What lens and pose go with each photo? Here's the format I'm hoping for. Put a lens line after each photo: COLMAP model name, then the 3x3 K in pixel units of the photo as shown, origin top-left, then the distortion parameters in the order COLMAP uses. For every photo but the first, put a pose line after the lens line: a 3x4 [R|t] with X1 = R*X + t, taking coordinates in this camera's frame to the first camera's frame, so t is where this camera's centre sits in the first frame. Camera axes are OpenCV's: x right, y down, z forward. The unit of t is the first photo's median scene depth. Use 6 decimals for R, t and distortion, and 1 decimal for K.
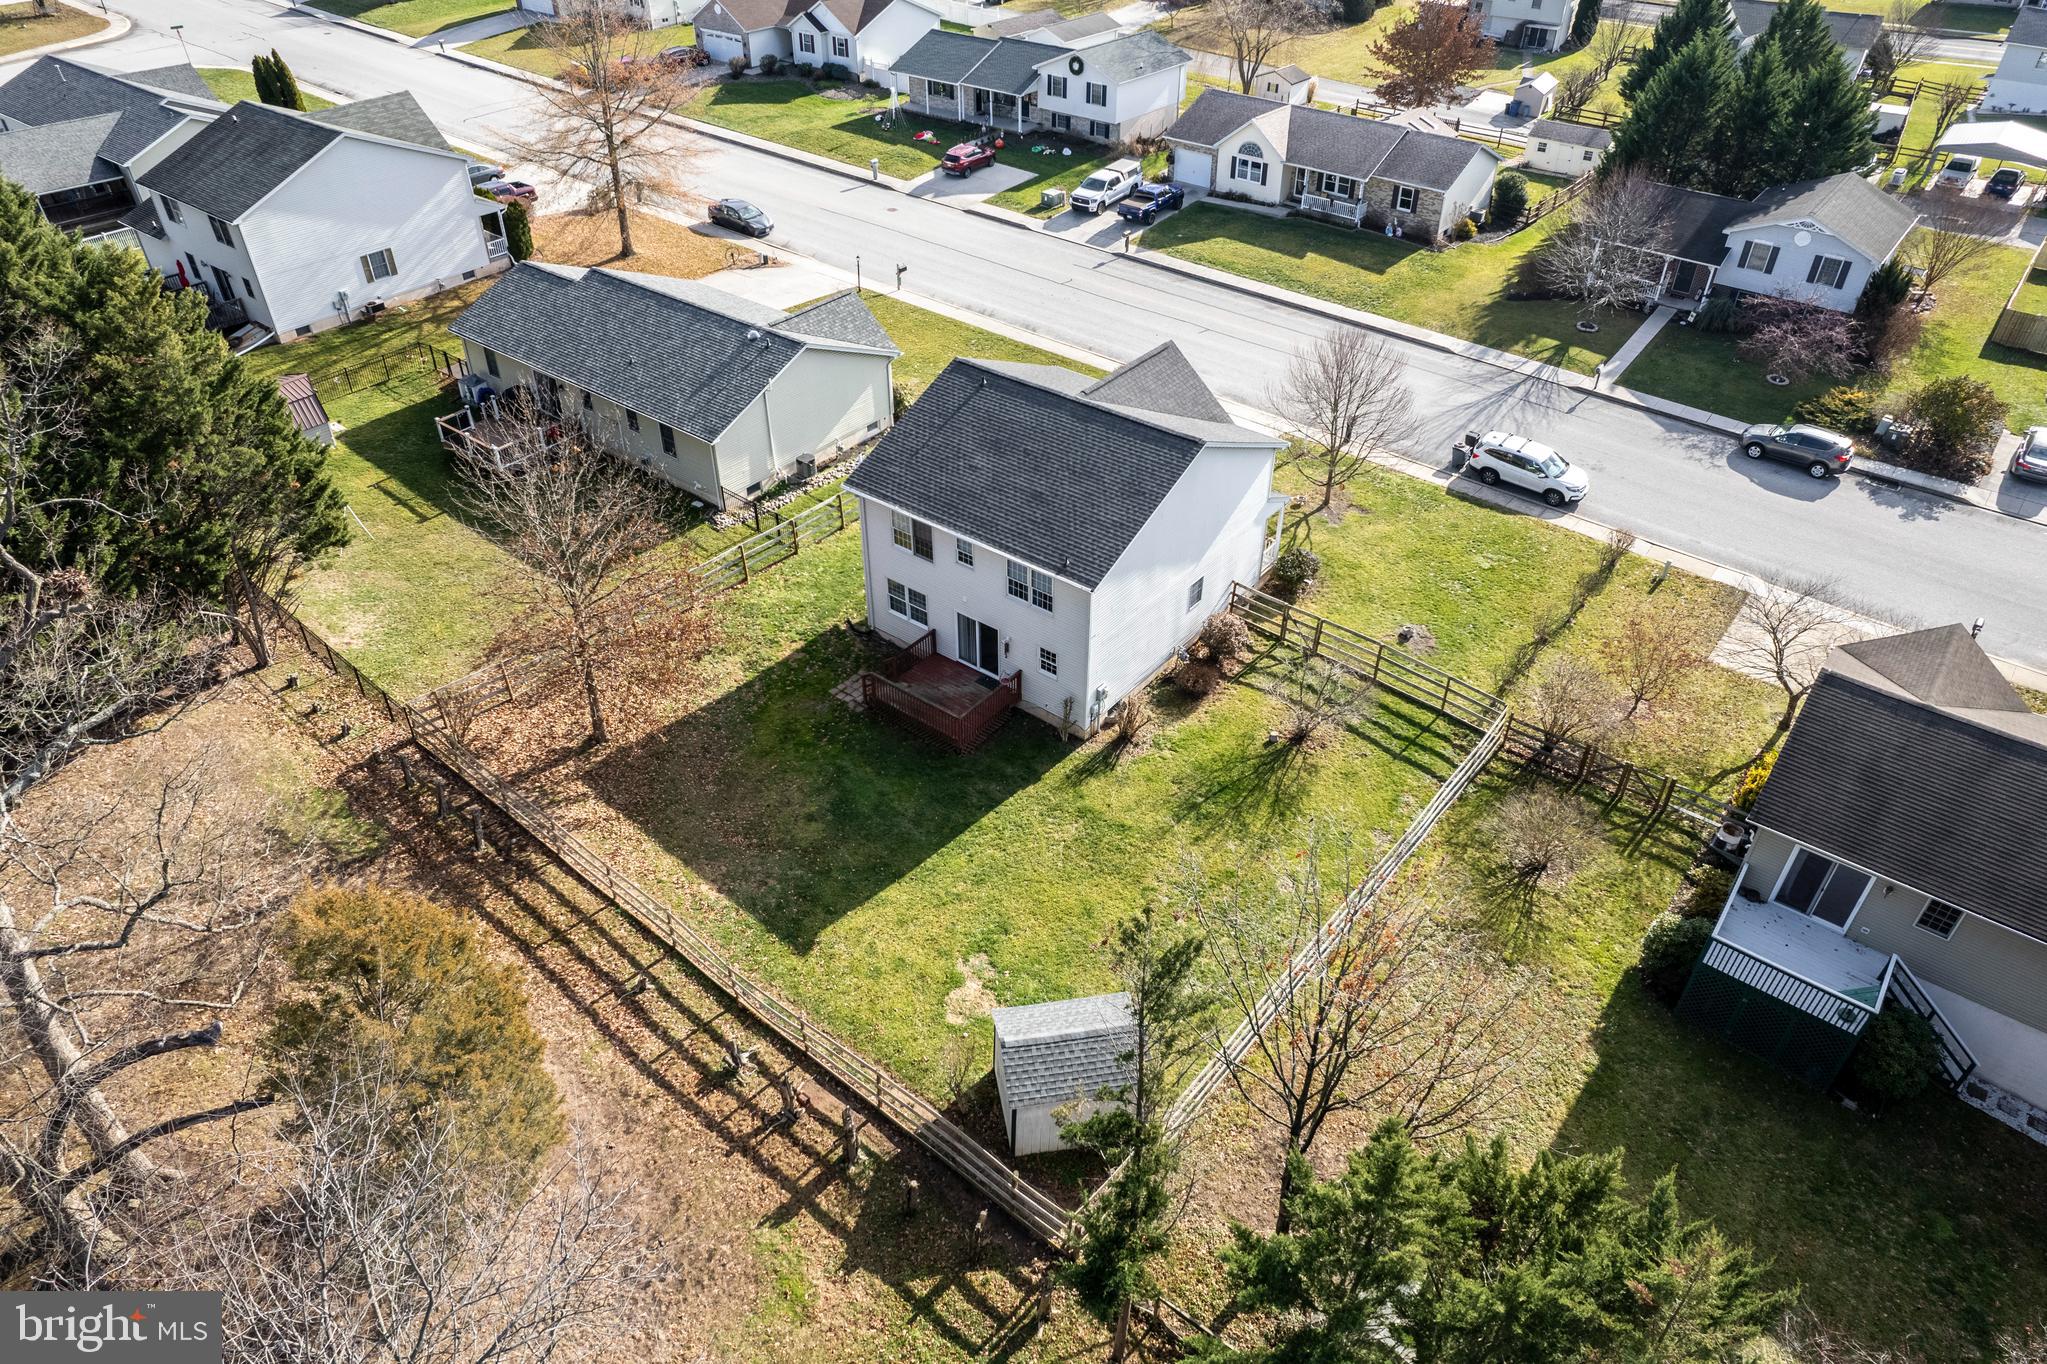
lens RADIAL K [[1305.9, 0, 1023.5], [0, 1305.9, 682.0], [0, 0, 1]] dist [-0.052346, 0.033449]
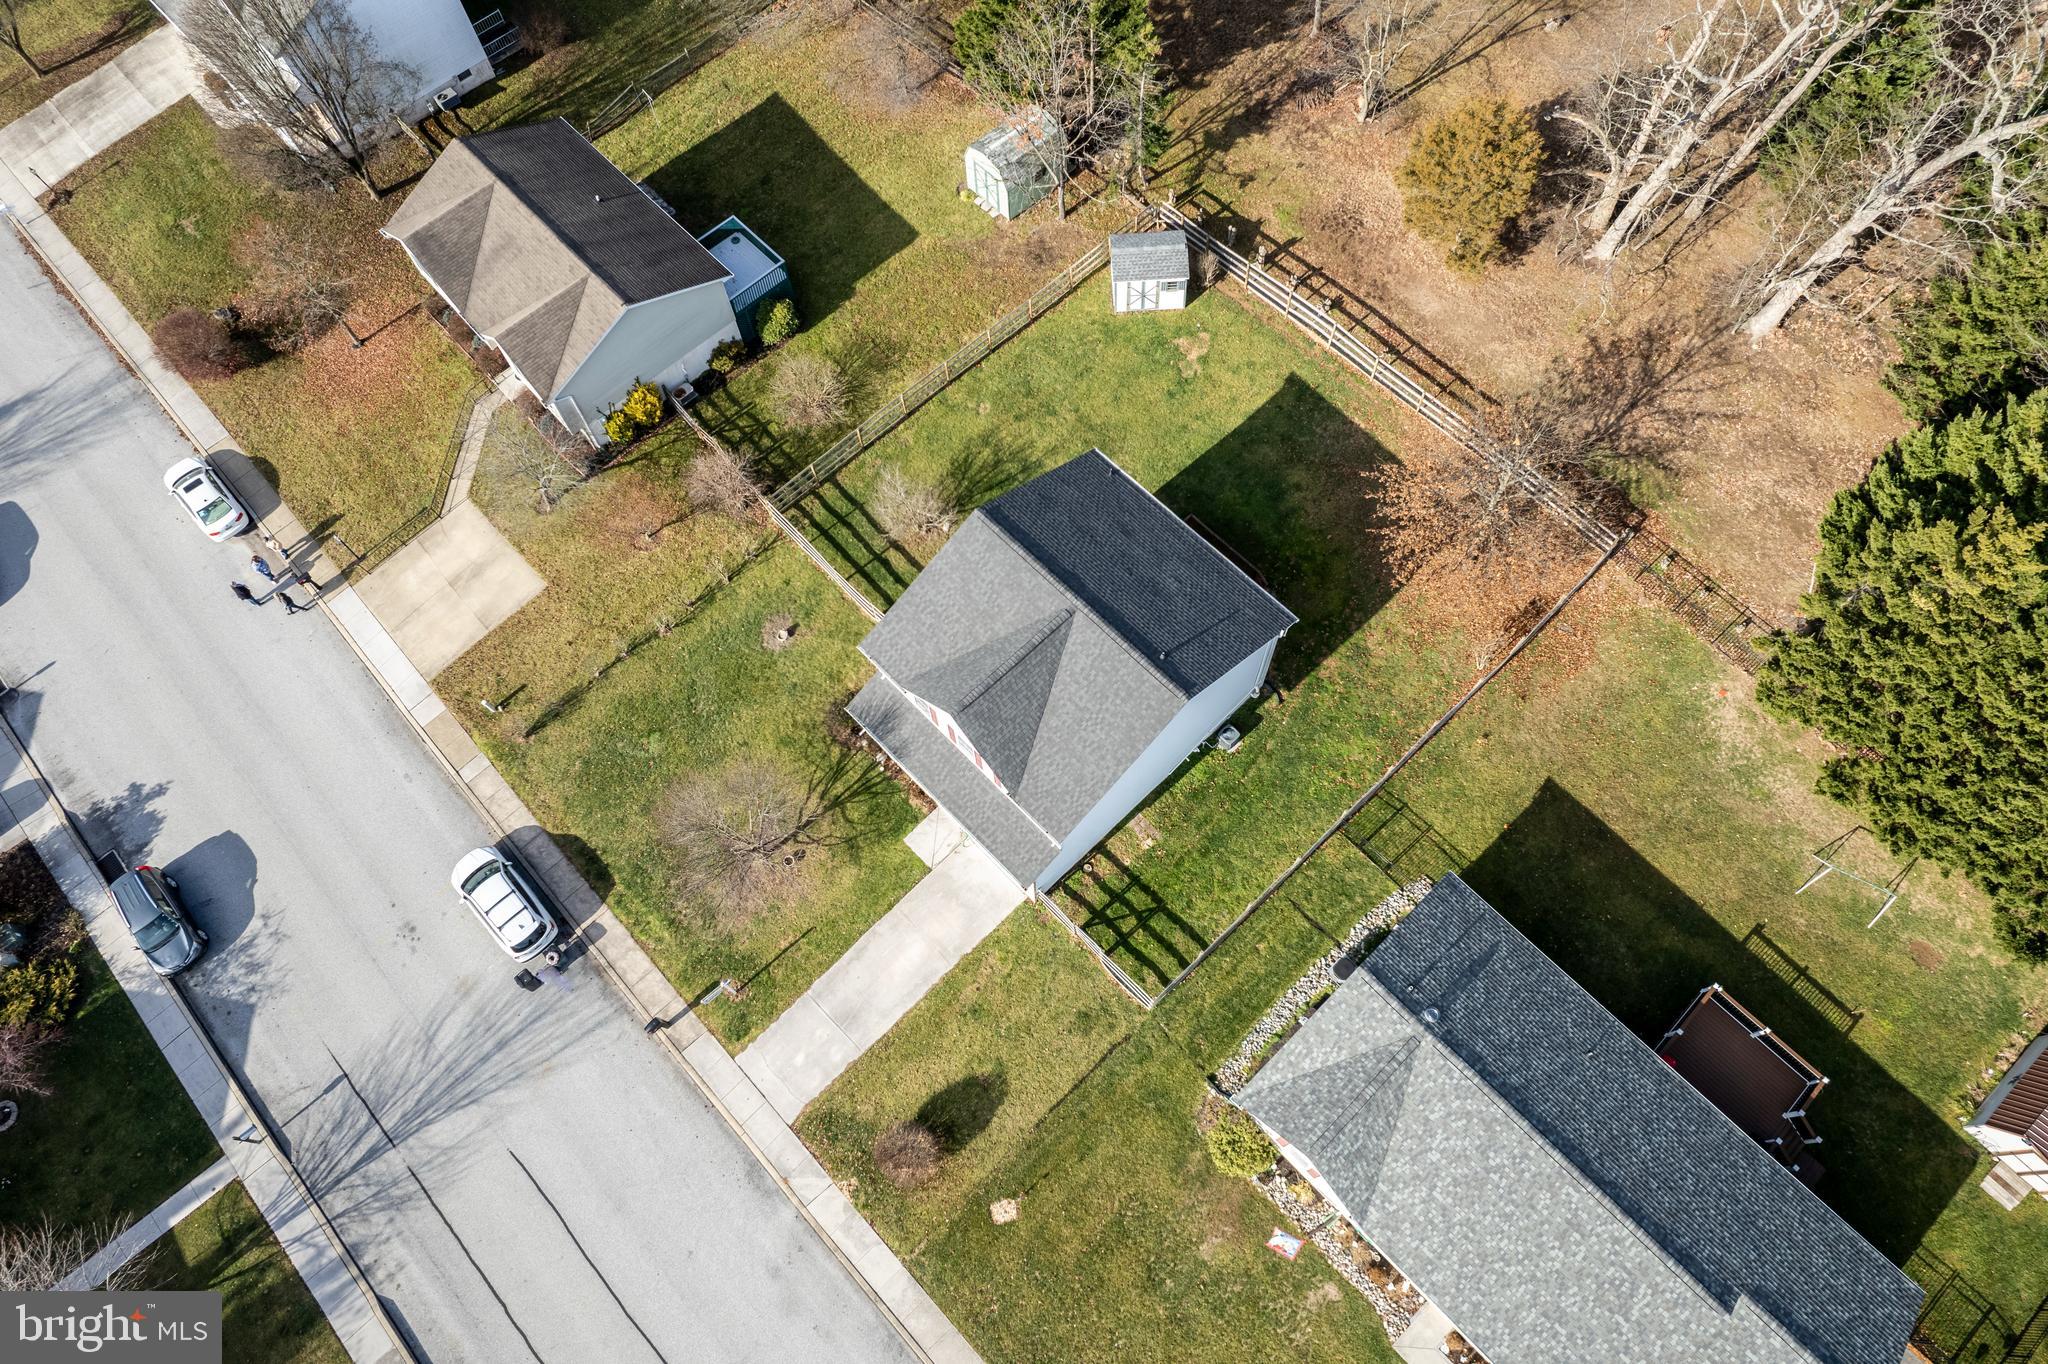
lens RADIAL K [[1324.4, 0, 1036.0], [0, 1324.4, 681.4], [0, 0, 1]] dist [-0.058295, 0.031854]
pose [[-0.989525, -0.119628, 0.080806, -0.018031], [0.107114, -0.233155, 0.966522, -1.012937], [-0.096783, 0.965053, 0.243526, 0.659060]]
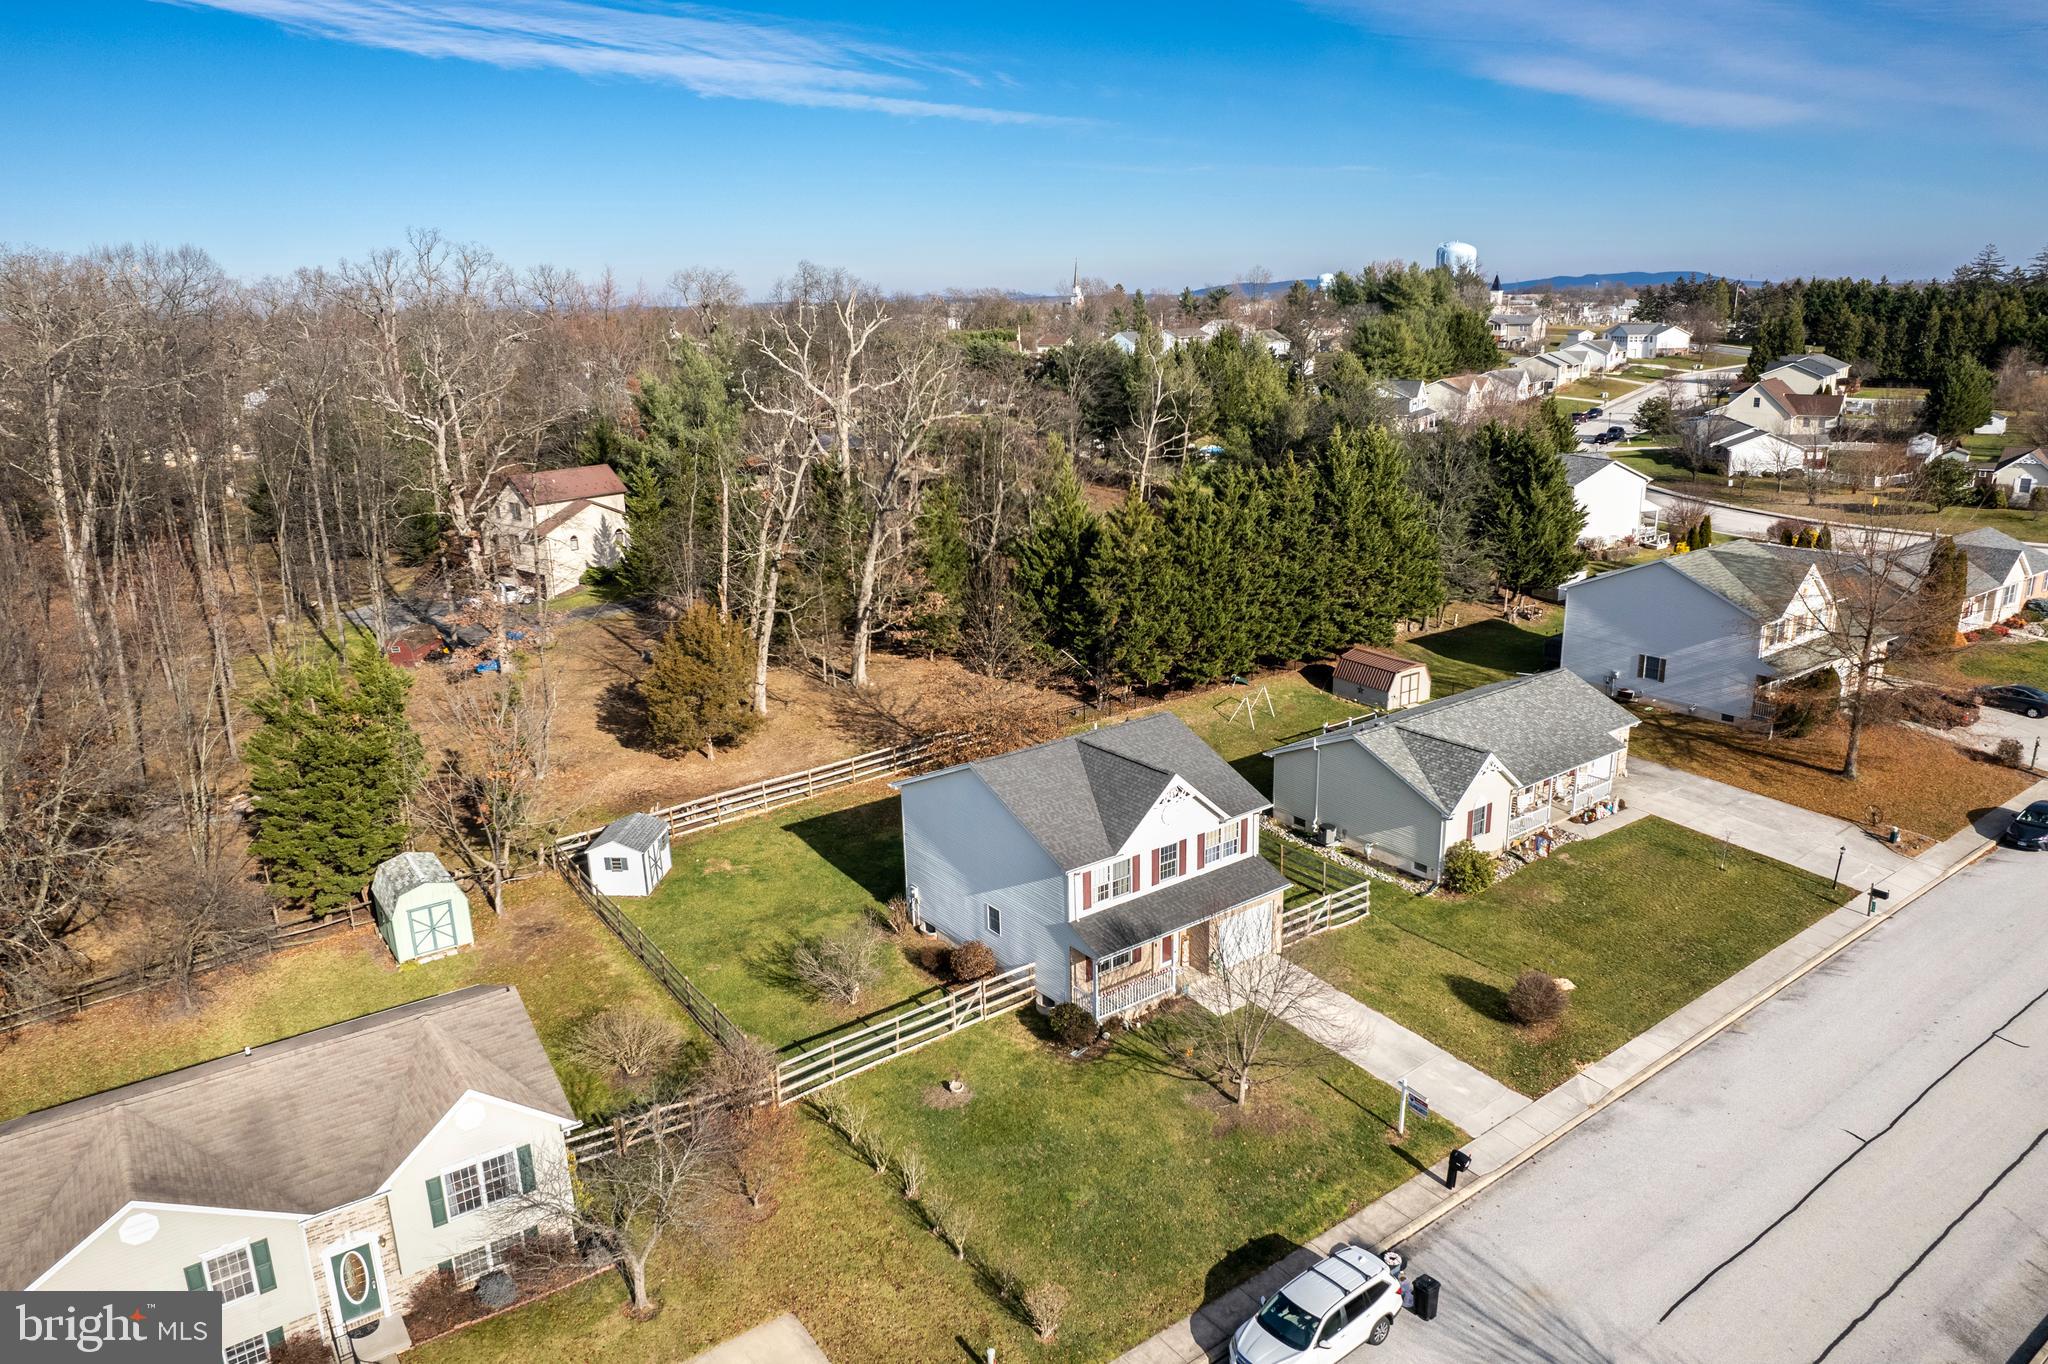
lens RADIAL K [[1366.8, 0, 1034.3], [0, 1366.8, 677.5], [0, 0, 1]] dist [-0.056328, 0.037365]
pose [[-0.254956, 0.264348, -0.930117, 0.982254], [-0.577585, 0.729814, 0.365742, -0.568102], [0.775495, 0.630470, -0.033387, 0.796652]]
